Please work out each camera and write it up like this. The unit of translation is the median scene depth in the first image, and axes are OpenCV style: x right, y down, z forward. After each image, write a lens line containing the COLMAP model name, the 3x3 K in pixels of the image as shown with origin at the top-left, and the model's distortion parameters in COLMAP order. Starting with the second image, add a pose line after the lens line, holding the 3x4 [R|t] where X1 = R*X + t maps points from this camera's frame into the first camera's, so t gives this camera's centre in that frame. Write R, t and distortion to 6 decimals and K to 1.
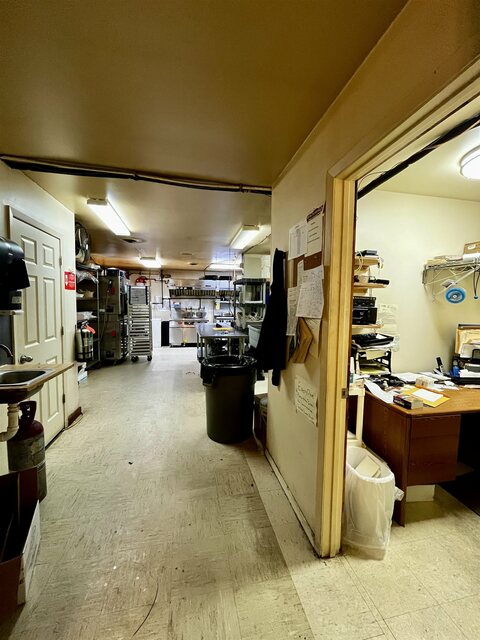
lens RADIAL K [[260.4, 0, 241.1], [0, 260.4, 318.3], [0, 0, 1]] dist [-0.001337, -0.000627]
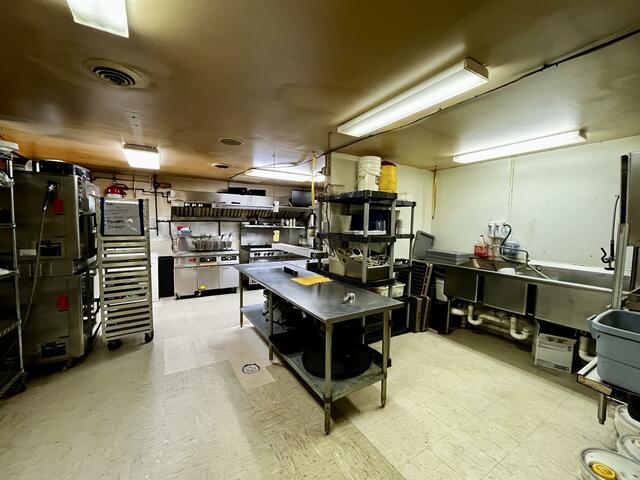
lens RADIAL K [[260.4, 0, 320.3], [0, 260.4, 240.3], [0, 0, 1]] dist [-0.001337, -0.000627]
pose [[0.942884, -0.016288, 0.332723, -0.164014], [0.013343, 0.999849, 0.011132, -0.035734], [-0.332854, -0.006057, 0.942959, 0.322347]]
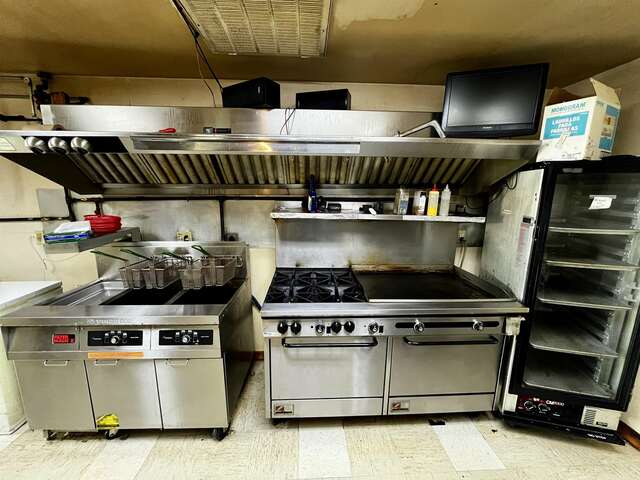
lens RADIAL K [[260.4, 0, 317.5], [0, 260.4, 241.8], [0, 0, 1]] dist [-0.001337, -0.000627]
pose [[0.988289, 0.026147, -0.150339, -0.027525], [-0.007981, 0.992718, 0.120194, -0.081180], [0.152387, -0.117587, 0.981301, 0.951445]]
